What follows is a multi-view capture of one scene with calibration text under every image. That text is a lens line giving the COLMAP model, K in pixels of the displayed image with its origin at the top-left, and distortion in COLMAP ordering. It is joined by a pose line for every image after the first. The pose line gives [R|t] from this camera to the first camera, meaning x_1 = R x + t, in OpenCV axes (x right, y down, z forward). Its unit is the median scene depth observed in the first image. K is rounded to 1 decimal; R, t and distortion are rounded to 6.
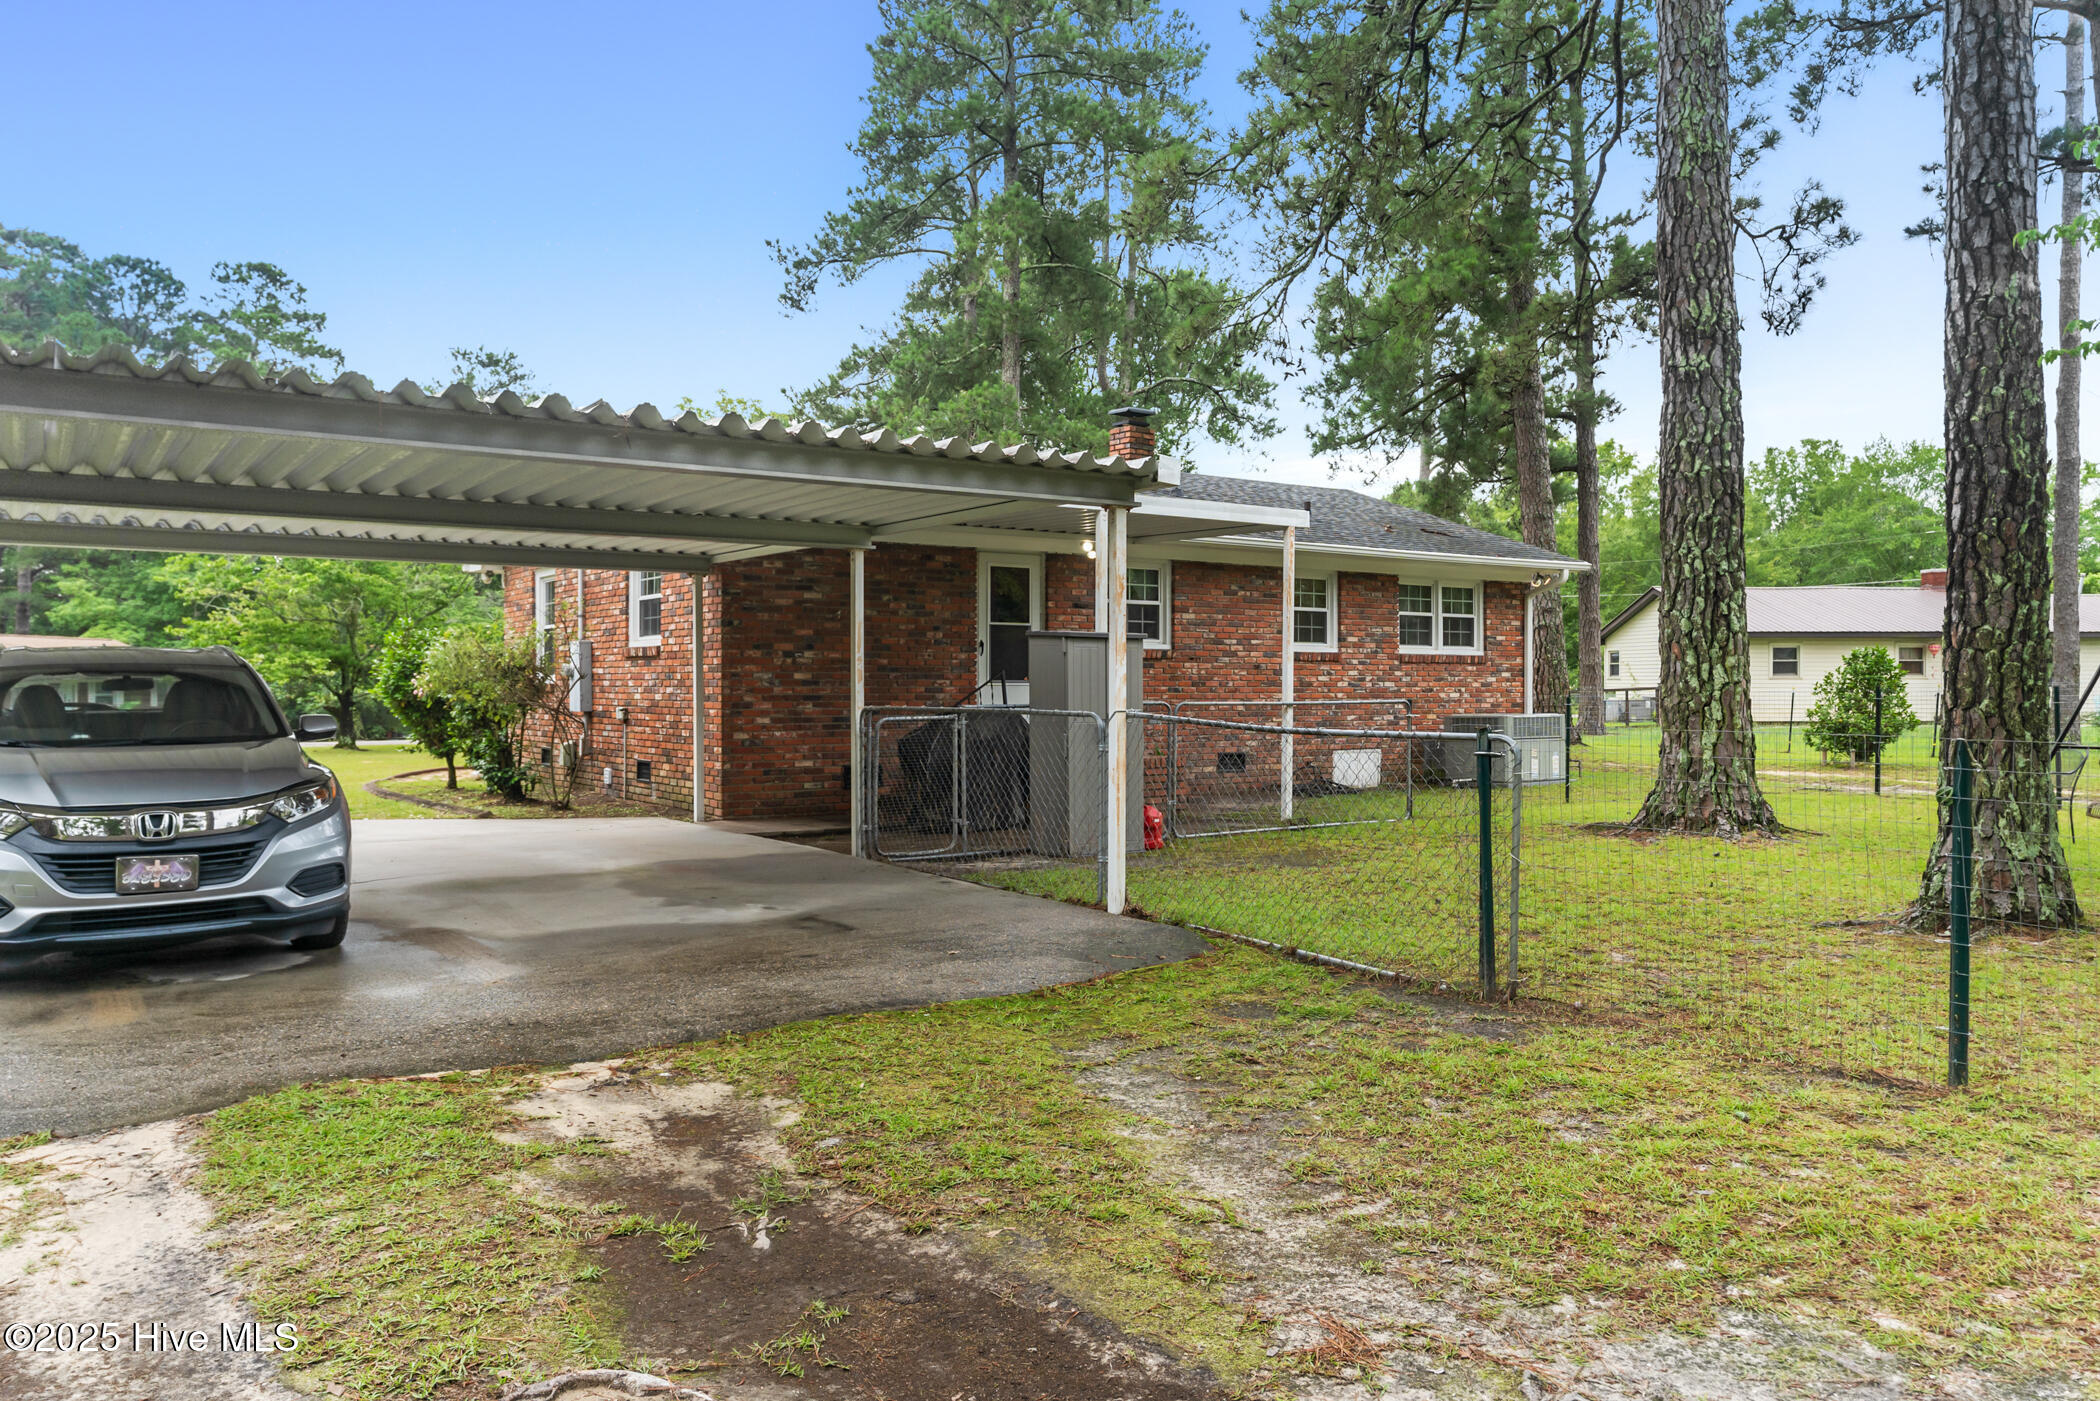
lens RADIAL K [[1448.6, 0, 1050.0], [0, 1448.6, 700.5], [0, 0, 1]] dist [-0.012563, -0.000610]
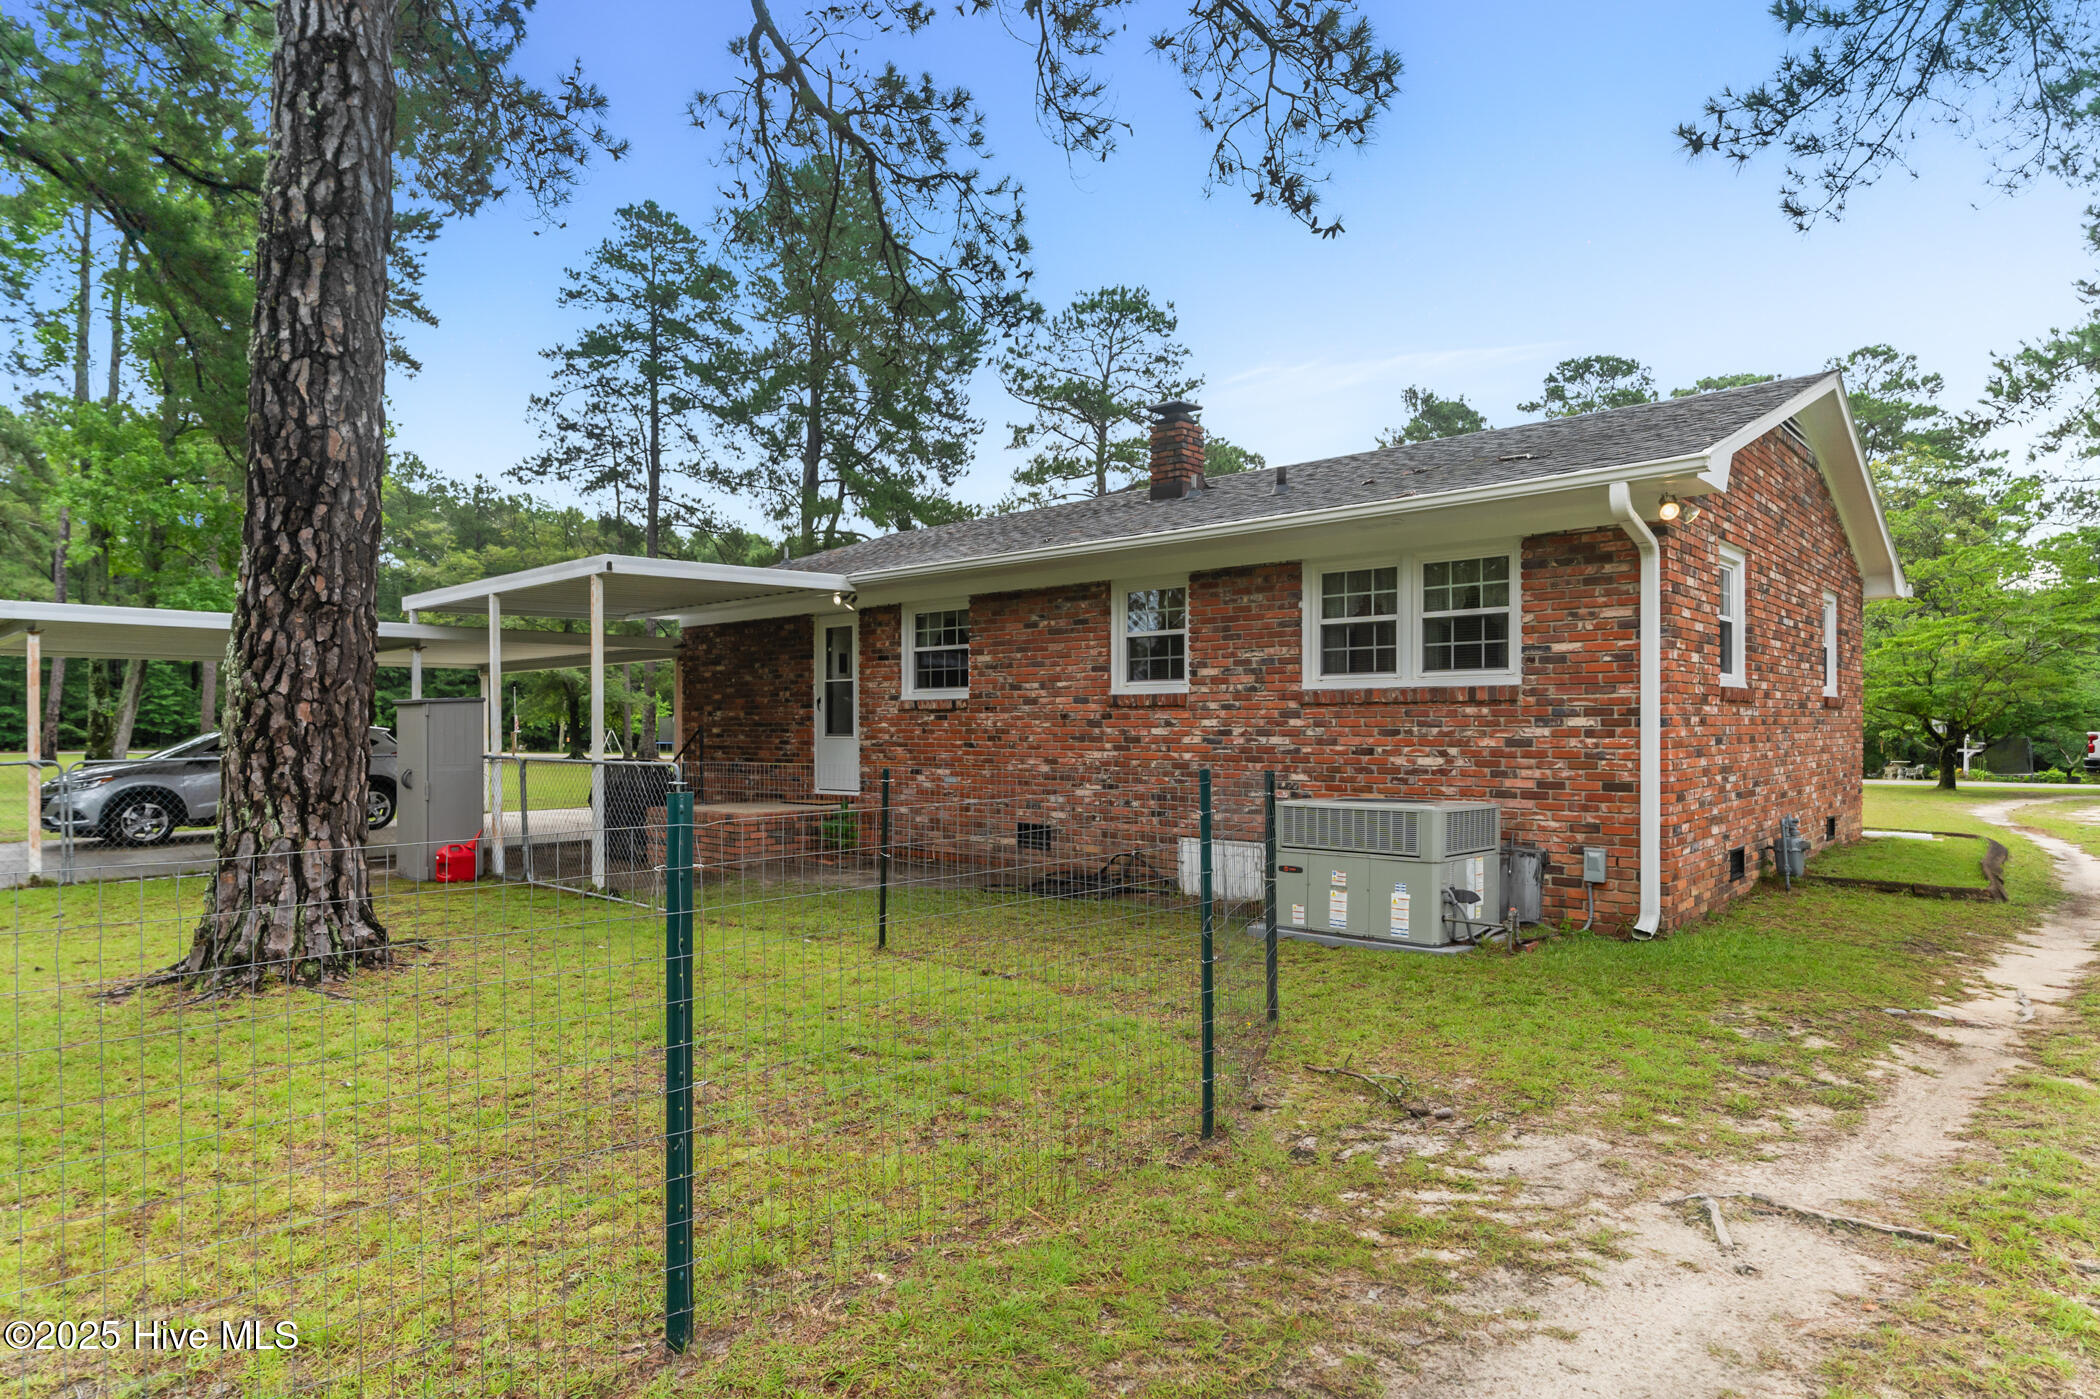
lens RADIAL K [[1135.0, 0, 1107.6], [0, 1135.0, 719.6], [0, 0, 1]] dist [-0.001949, -0.000130]
pose [[0.270143, -0.004520, -0.962810, 0.739055], [-0.005508, 0.999965, -0.006240, -0.018083], [0.962804, 0.006989, 0.270109, 0.867433]]
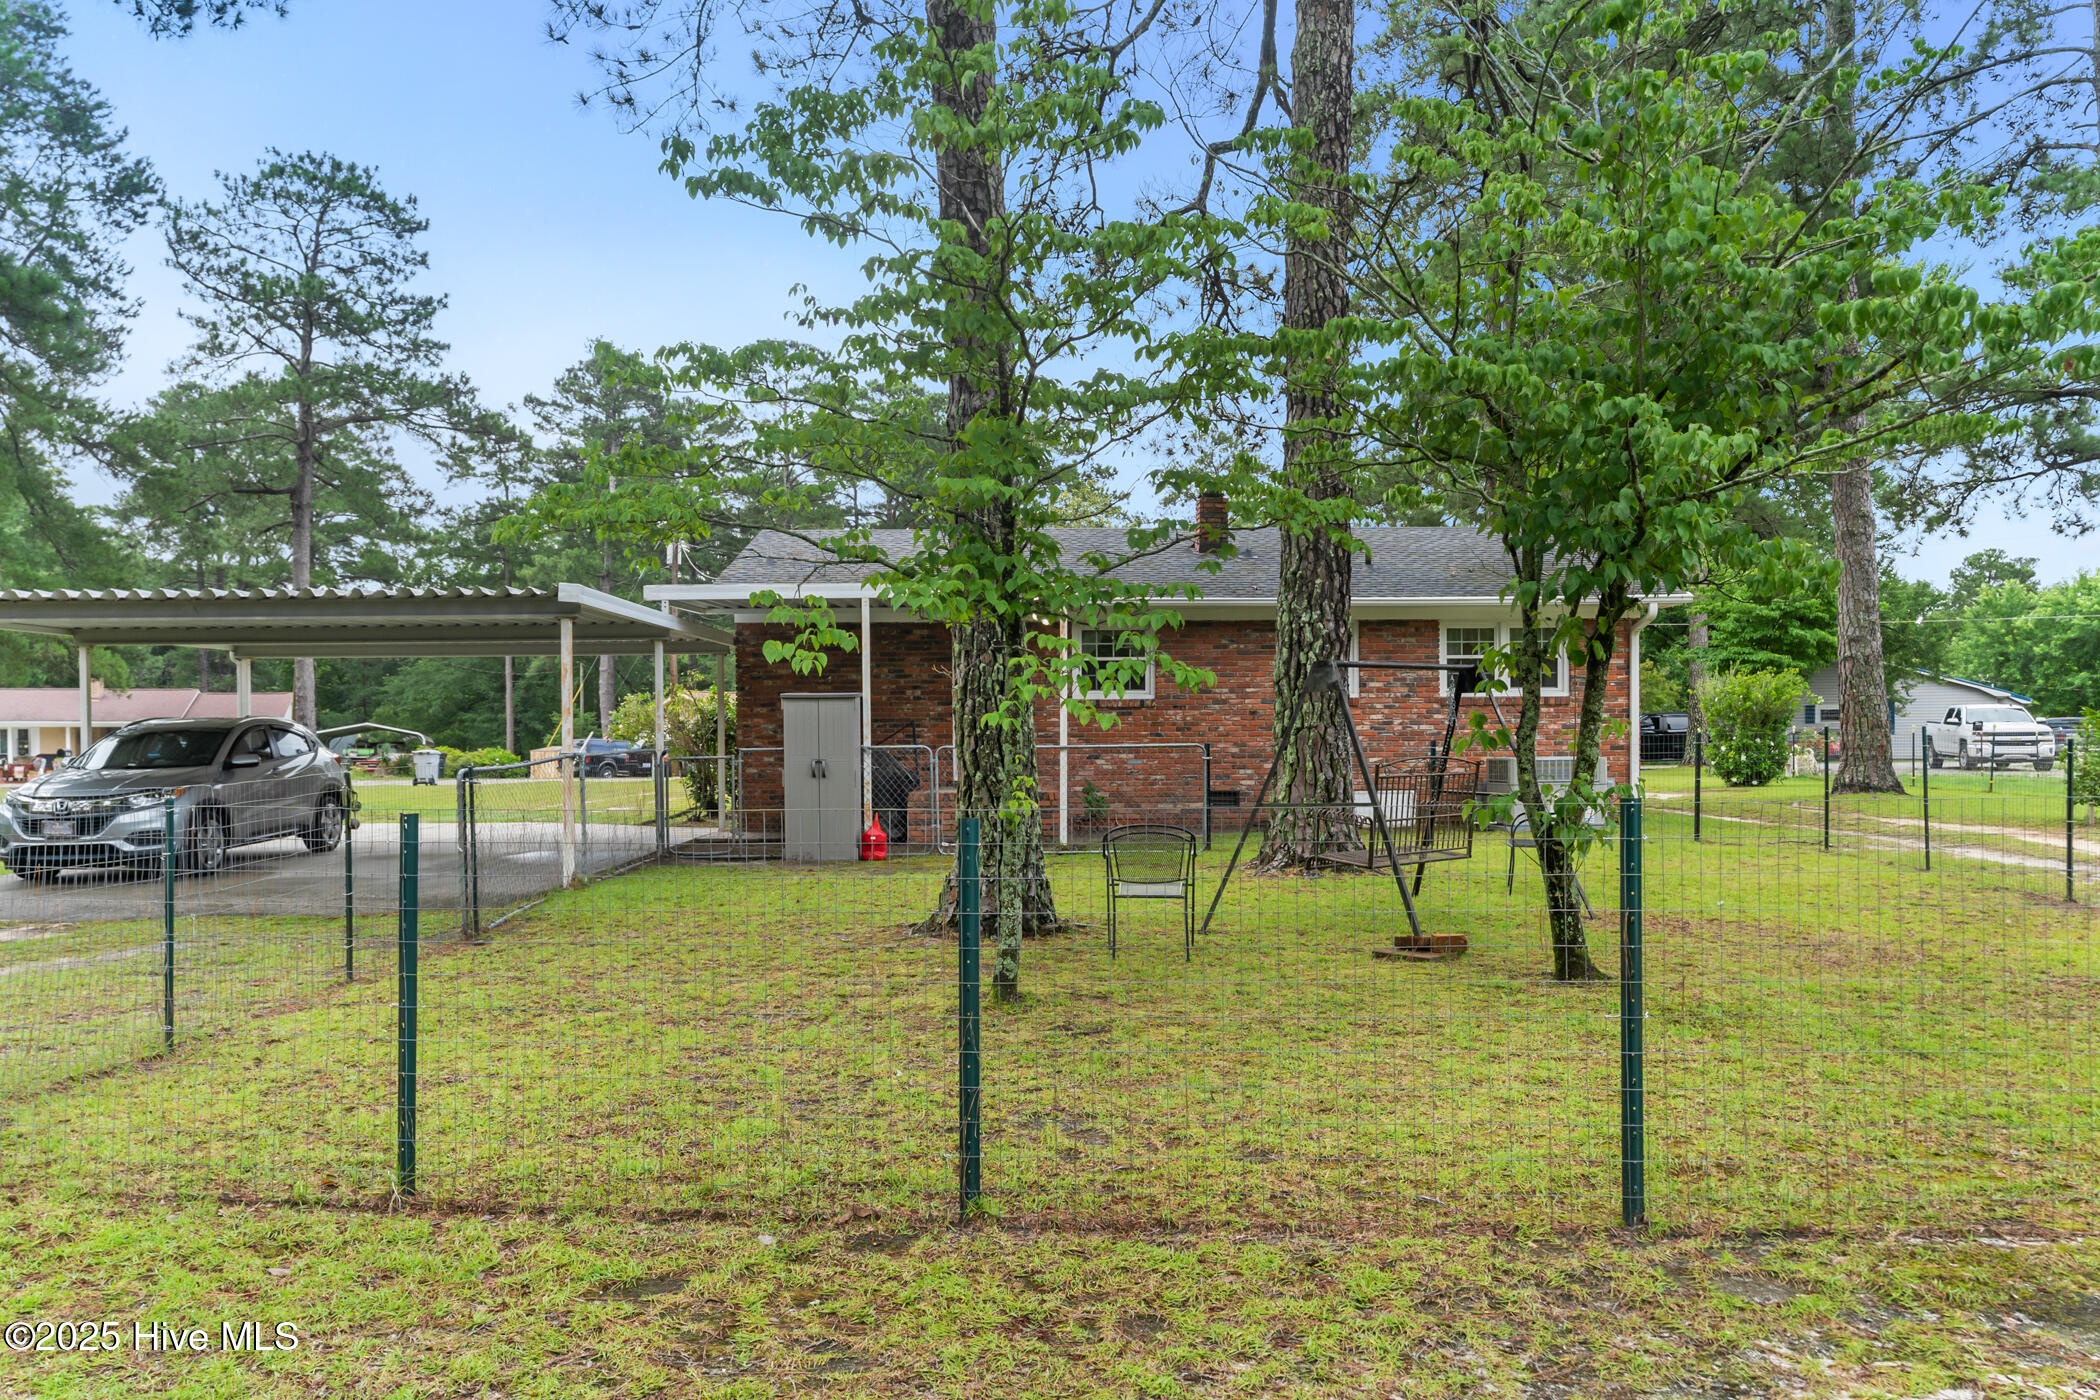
lens RADIAL K [[1409.9, 0, 1052.7], [0, 1409.9, 731.6], [0, 0, 1]] dist [0.003251, 0.000993]
pose [[0.840051, -0.005245, -0.542483, 0.600432], [0.001695, 0.999974, -0.007044, -0.001698], [0.542506, 0.004998, 0.840037, 0.021489]]
